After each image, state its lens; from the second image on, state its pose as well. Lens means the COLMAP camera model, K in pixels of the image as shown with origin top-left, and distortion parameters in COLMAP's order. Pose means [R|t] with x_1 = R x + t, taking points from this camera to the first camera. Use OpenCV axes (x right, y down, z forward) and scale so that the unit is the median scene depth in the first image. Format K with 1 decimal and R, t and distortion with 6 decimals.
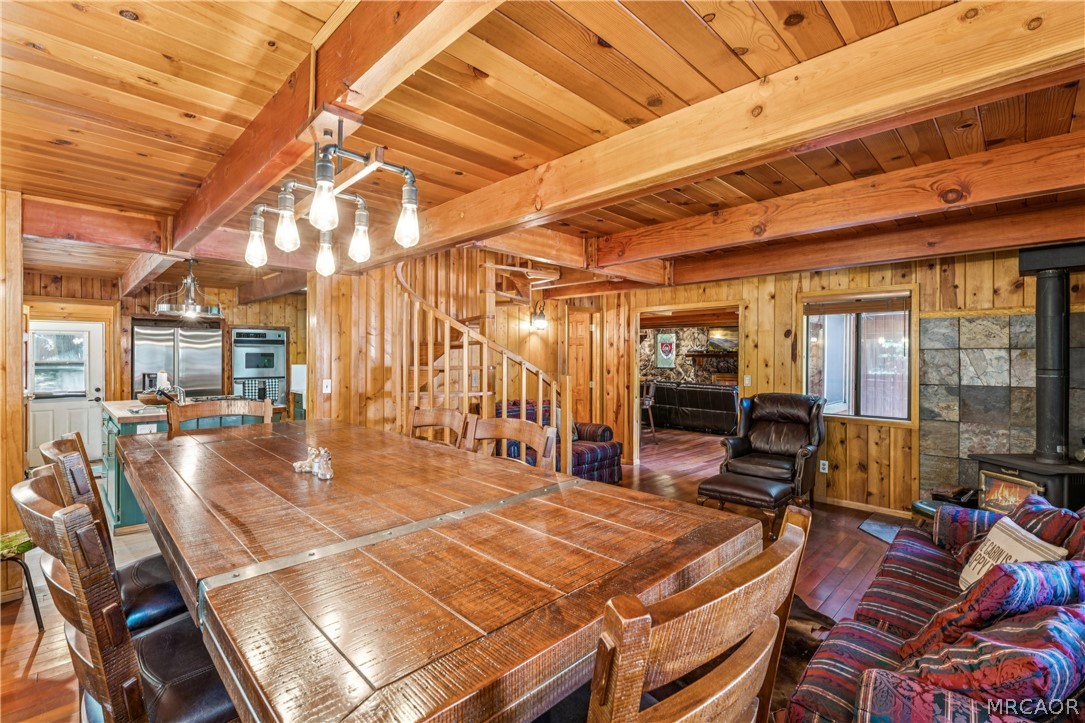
lens RADIAL K [[499.6, 0, 553.8], [0, 499.6, 360.4], [0, 0, 1]] dist [-0.004404, 0.001987]
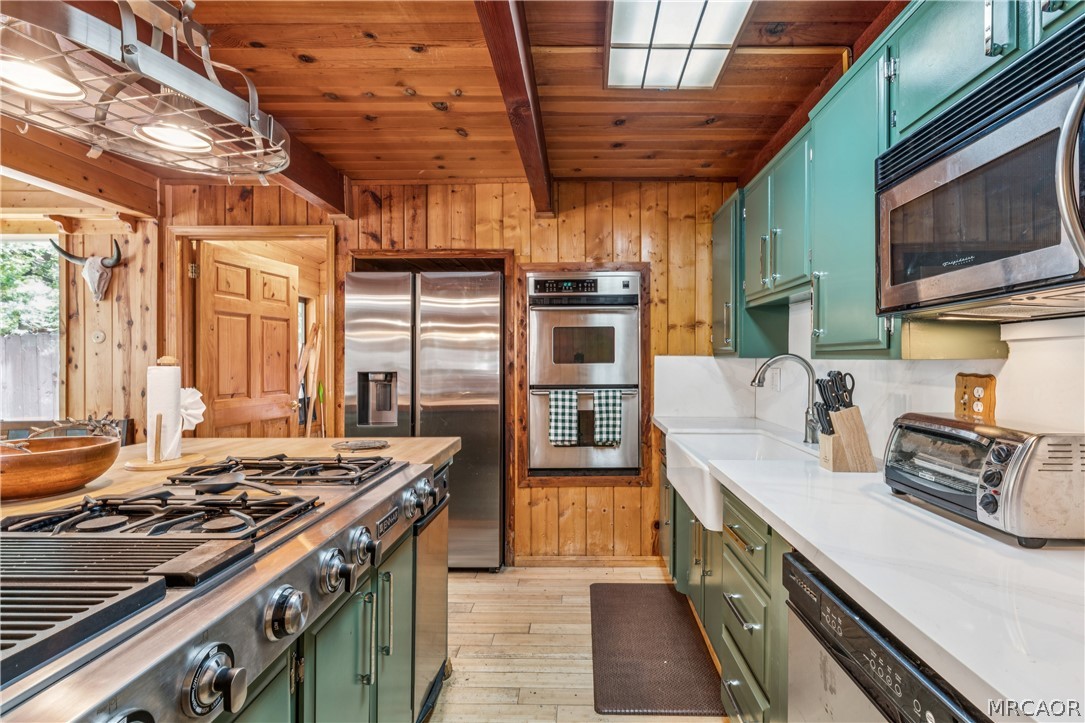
lens RADIAL K [[499.6, 0, 585.6], [0, 499.6, 362.1], [0, 0, 1]] dist [-0.004404, 0.001987]
pose [[0.682424, -0.002199, -0.730953, -0.286905], [-0.002002, 0.999986, -0.004878, 0.017018], [0.730953, 0.004792, 0.682411, 0.730411]]
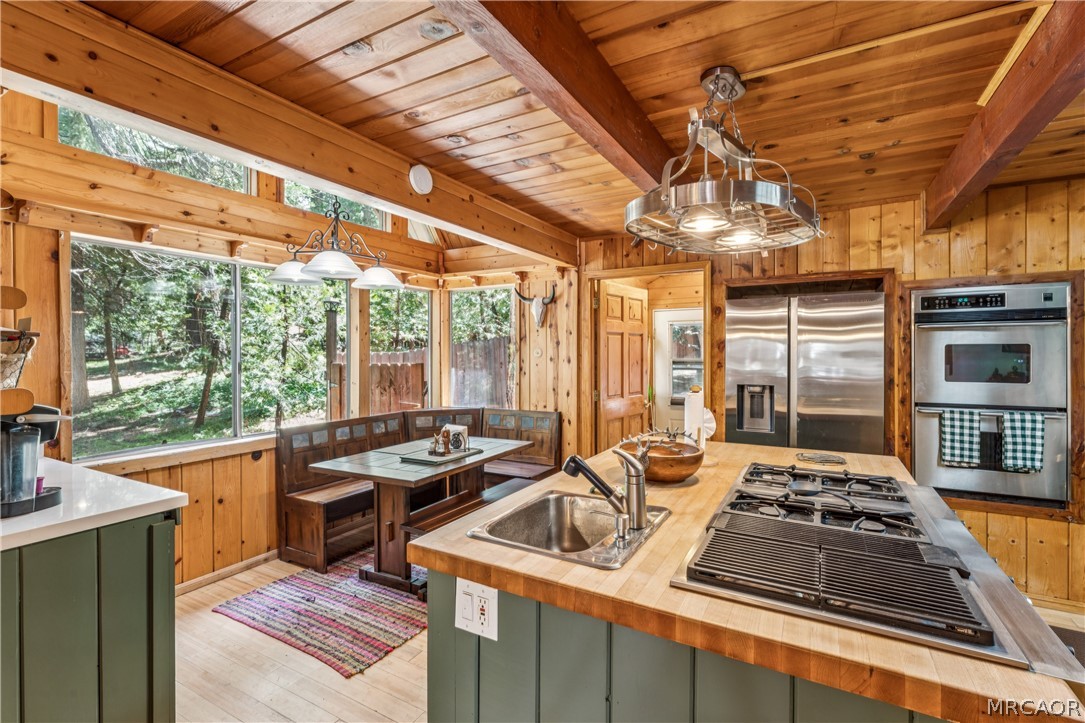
lens RADIAL K [[499.6, 0, 531.8], [0, 499.6, 352.1], [0, 0, 1]] dist [-0.004404, 0.001987]
pose [[0.222475, -0.000058, -0.974938, -0.287630], [-0.004625, 0.999989, -0.001114, -0.006612], [0.974927, 0.004757, 0.222472, 0.569348]]
